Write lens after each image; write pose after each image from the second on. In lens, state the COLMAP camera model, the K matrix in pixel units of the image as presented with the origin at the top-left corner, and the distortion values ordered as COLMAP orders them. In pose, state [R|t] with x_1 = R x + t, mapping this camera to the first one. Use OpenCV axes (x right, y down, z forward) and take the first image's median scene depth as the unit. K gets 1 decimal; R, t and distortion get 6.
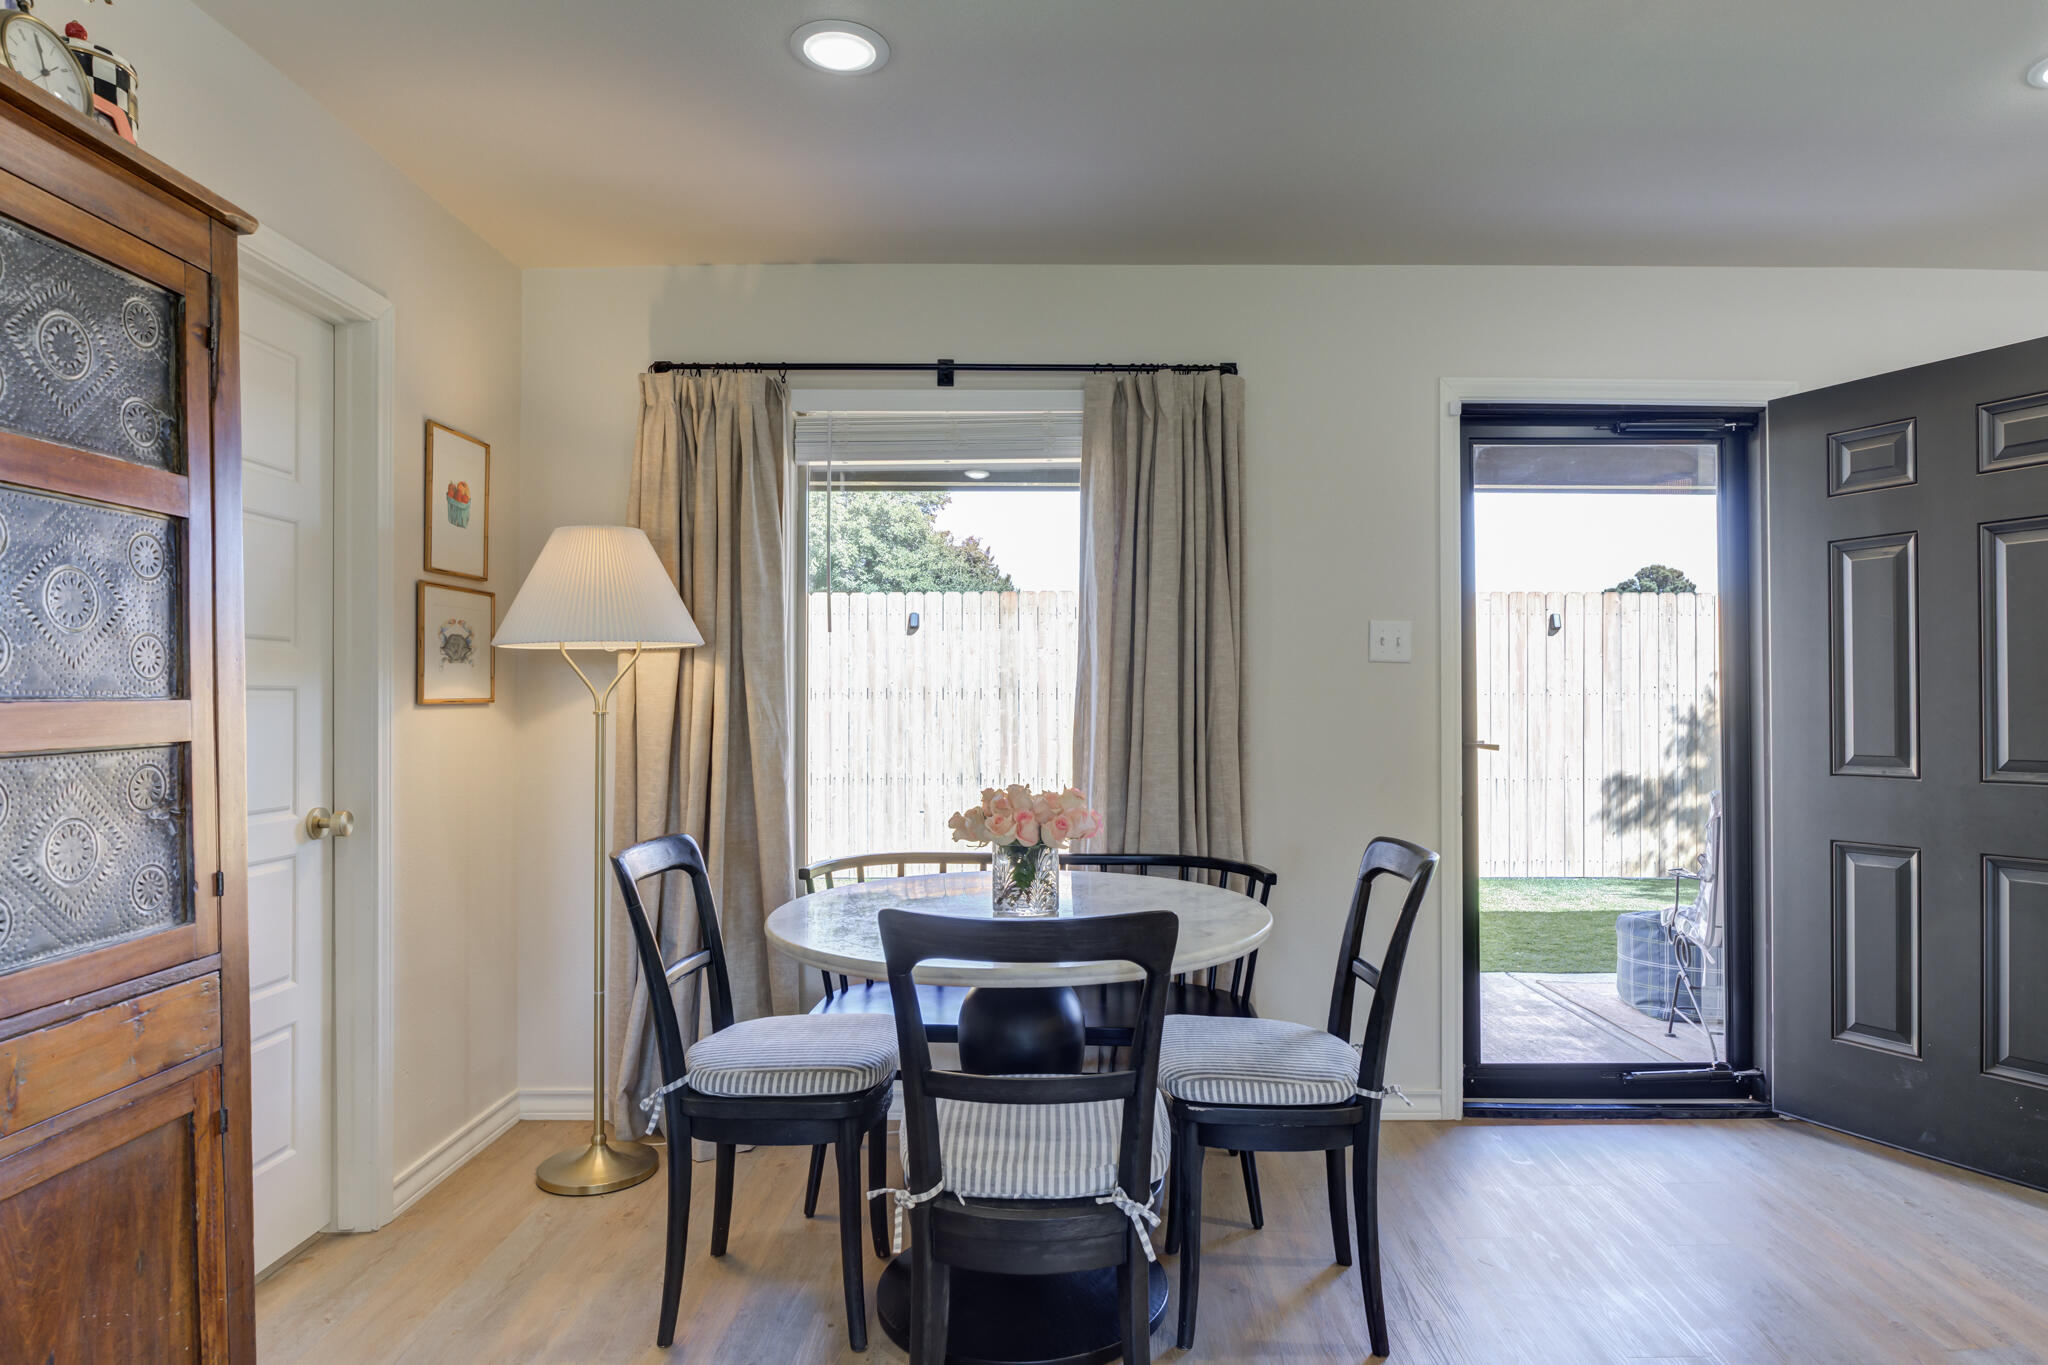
lens RADIAL K [[1187.7, 0, 1031.0], [0, 1187.7, 688.2], [0, 0, 1]] dist [-0.006738, -0.001371]
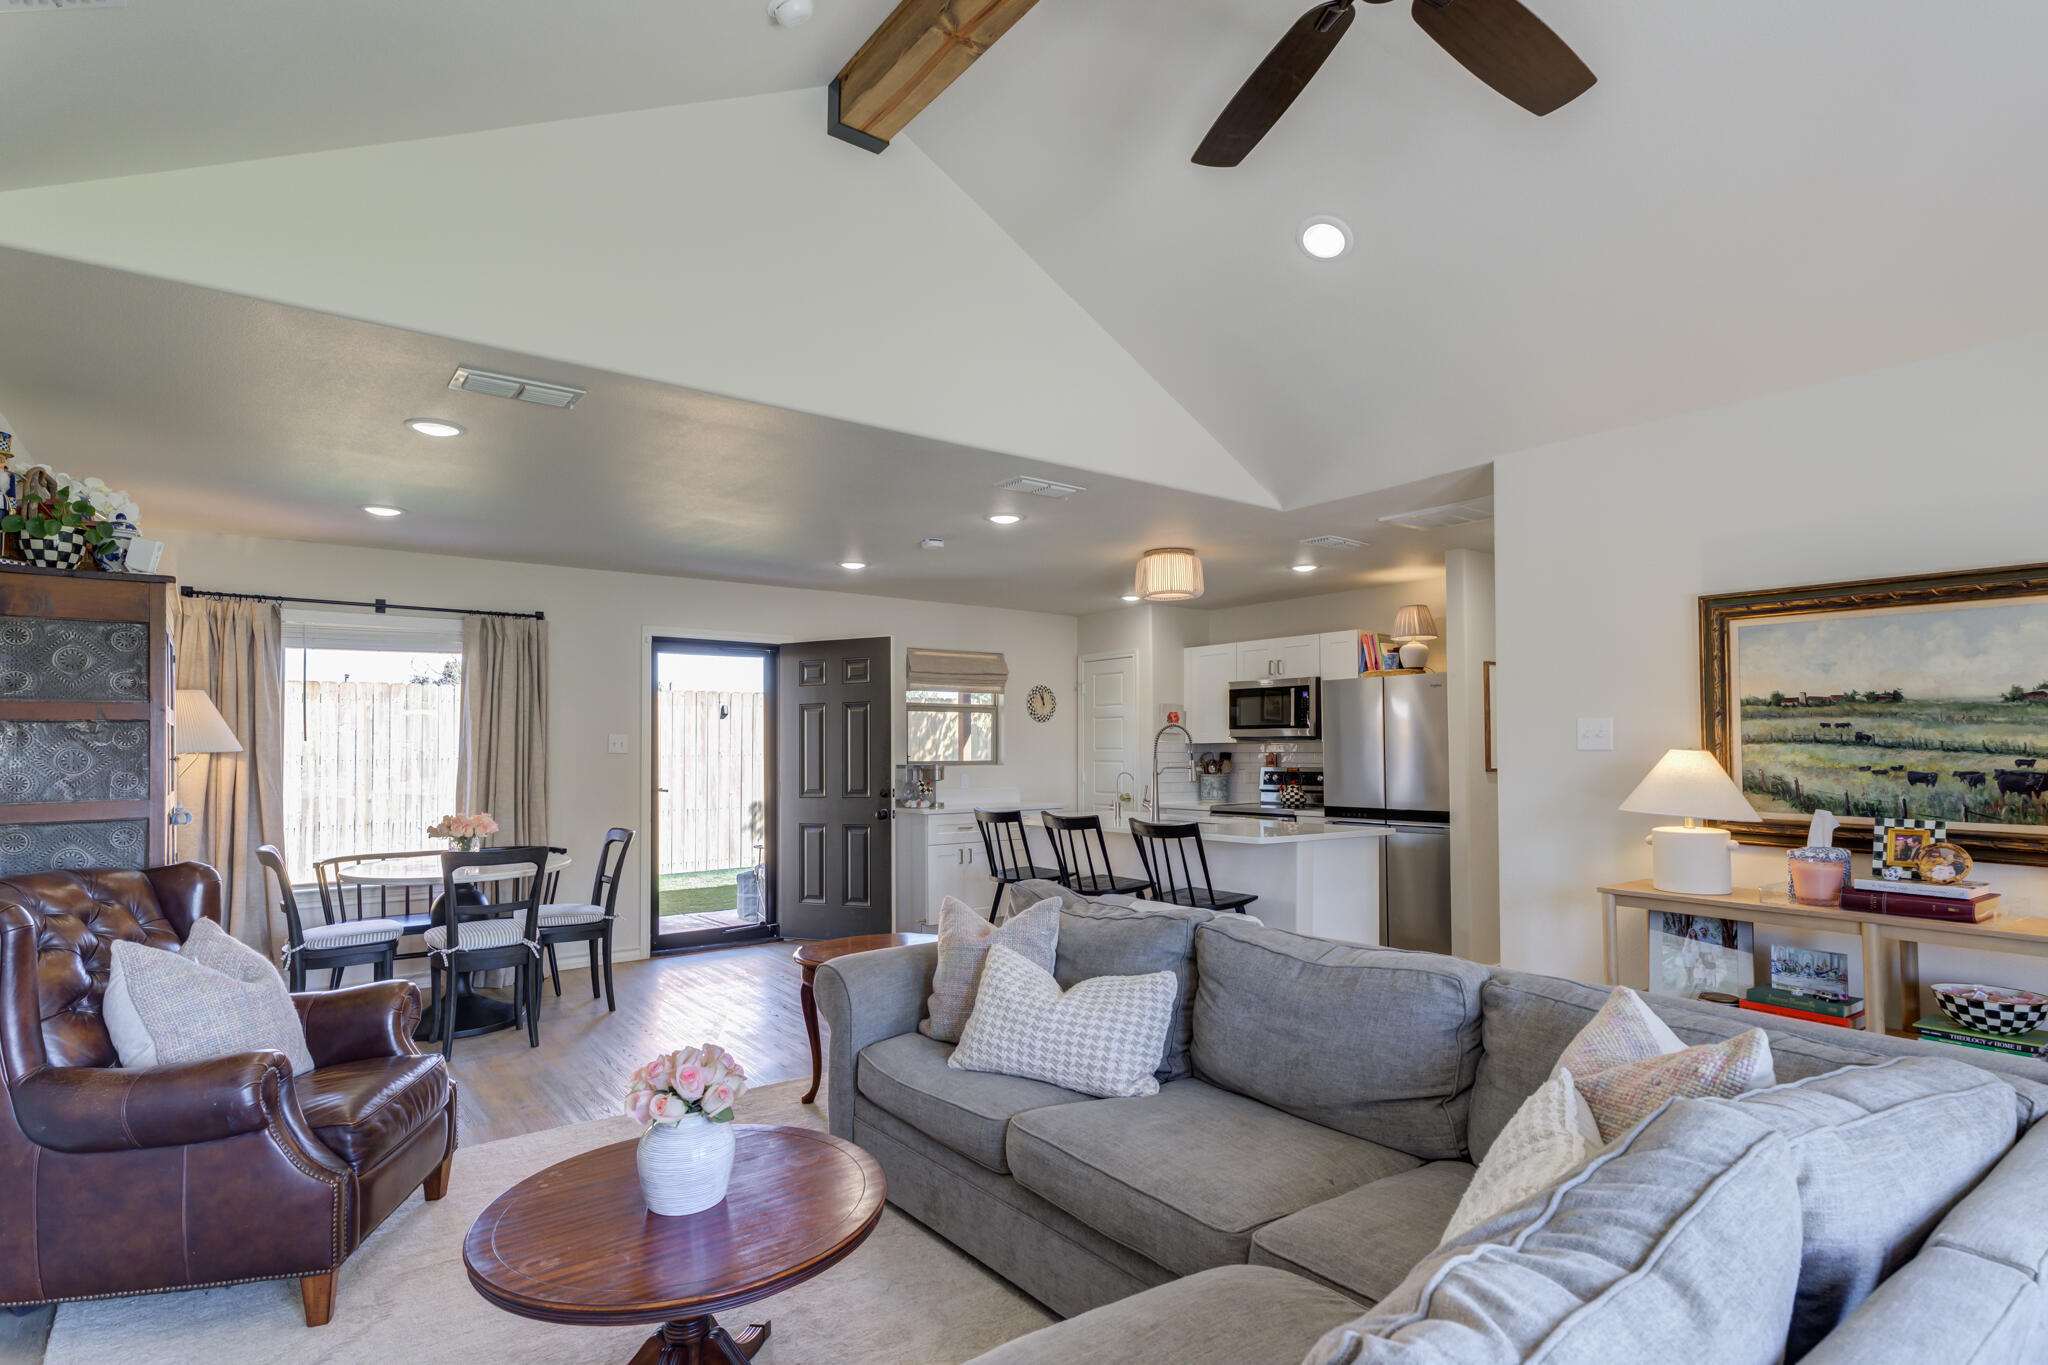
lens RADIAL K [[1030.2, 0, 1032.4], [0, 1030.2, 715.4], [0, 0, 1]] dist [0.014493, -0.002897]
pose [[0.780952, 0.013623, 0.624443, -0.305681], [-0.000146, 0.999766, -0.021629, -0.053461], [-0.624592, 0.016800, 0.780771, -1.015503]]
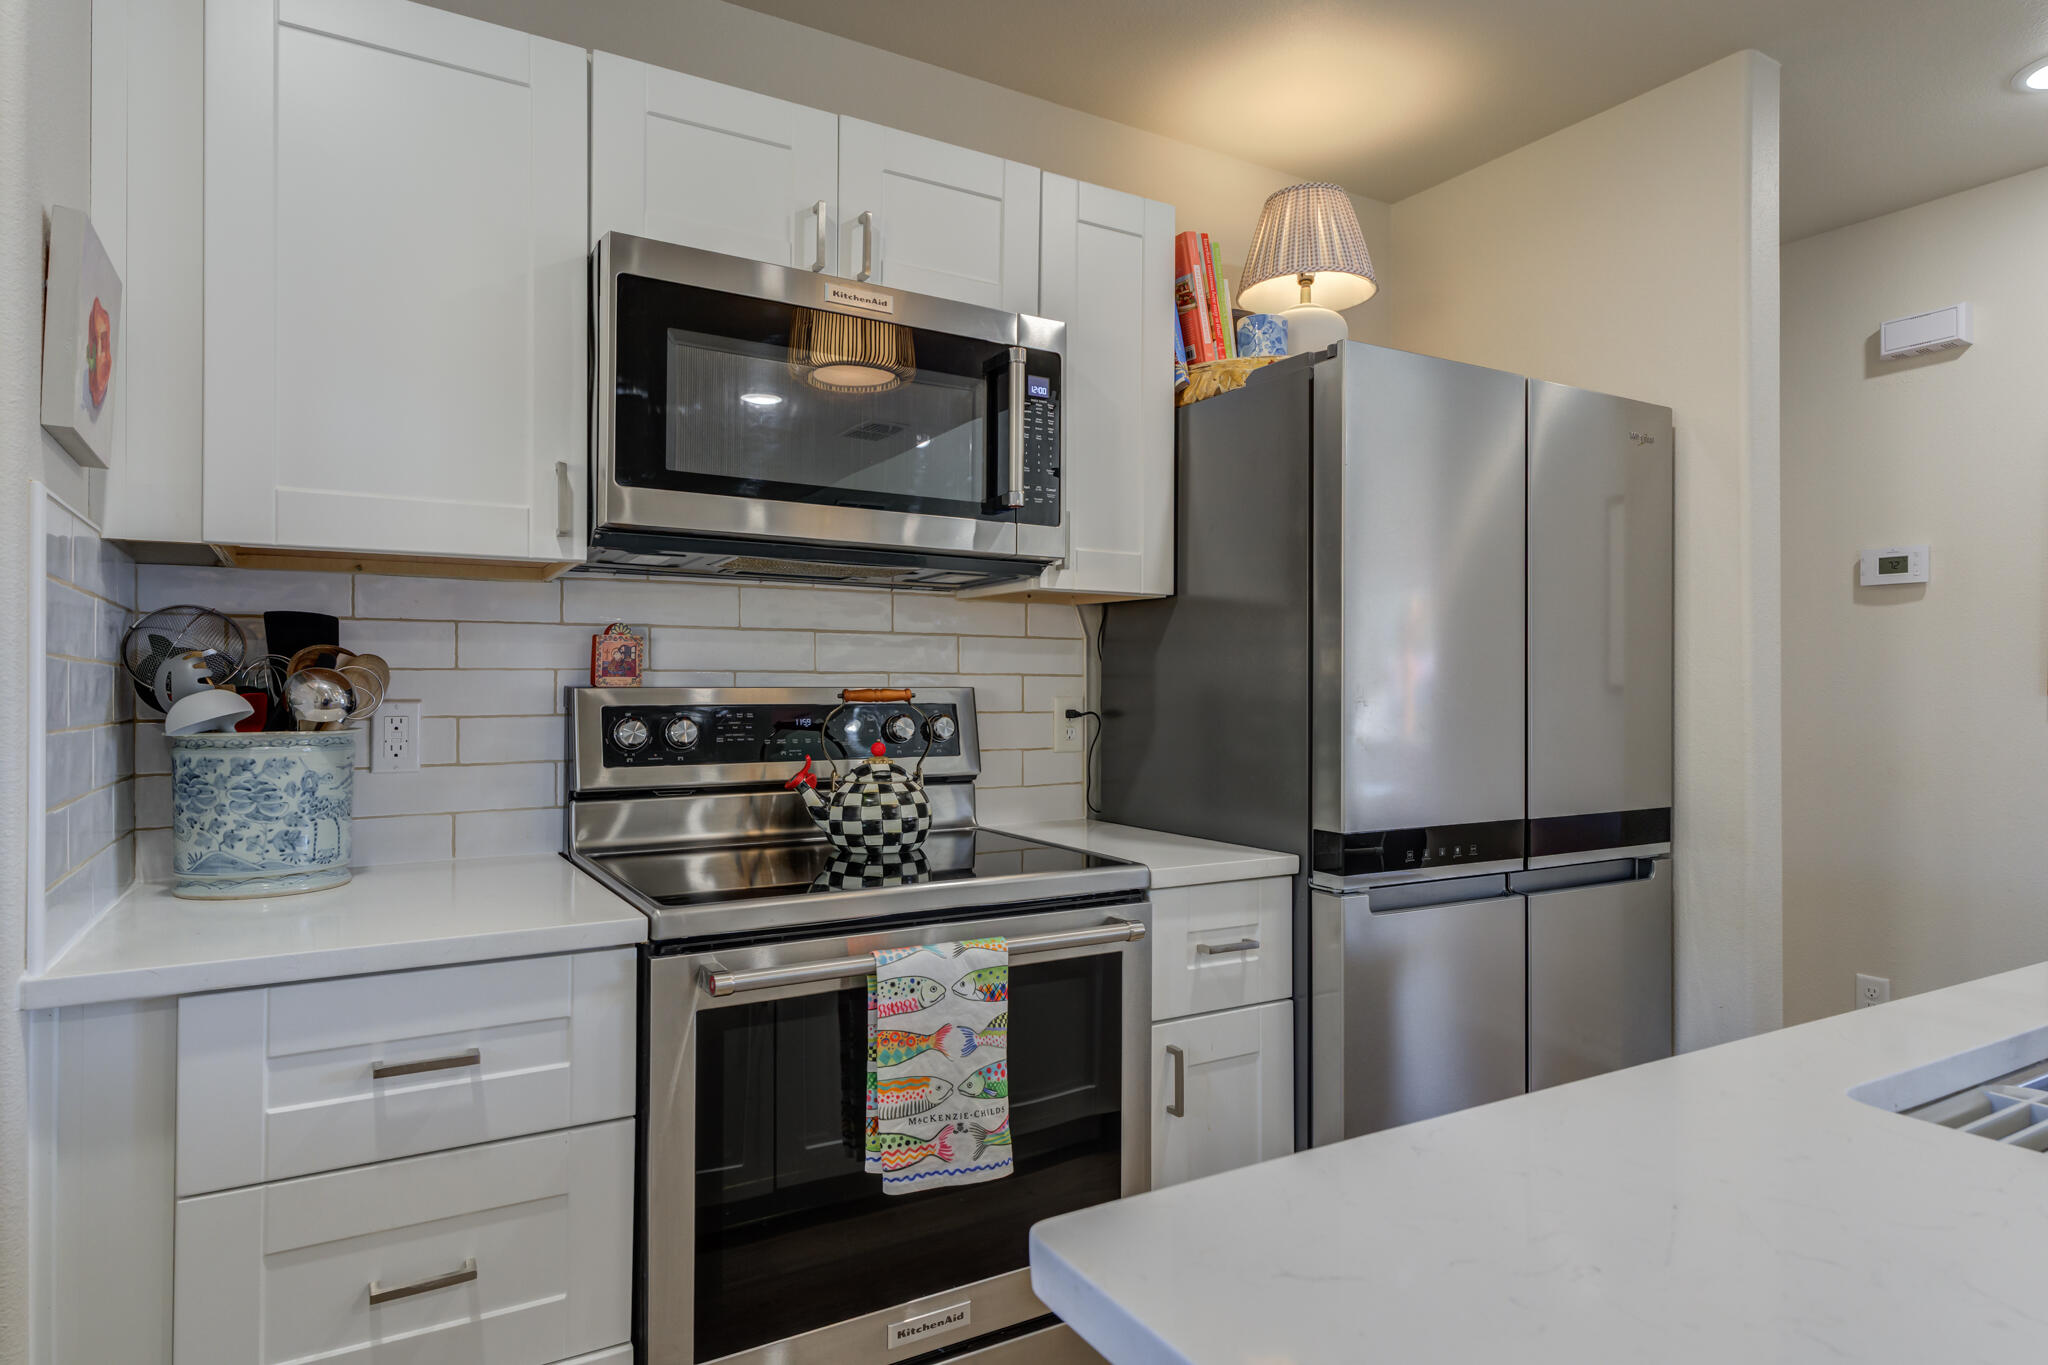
lens RADIAL K [[1155.7, 0, 1049.8], [0, 1155.7, 671.9], [0, 0, 1]] dist [0.008841, 0.001582]
pose [[-0.528501, 0.001505, 0.848932, 1.032683], [-0.019934, 0.999701, -0.014182, 0.012105], [-0.848699, -0.024418, -0.528312, 0.686894]]
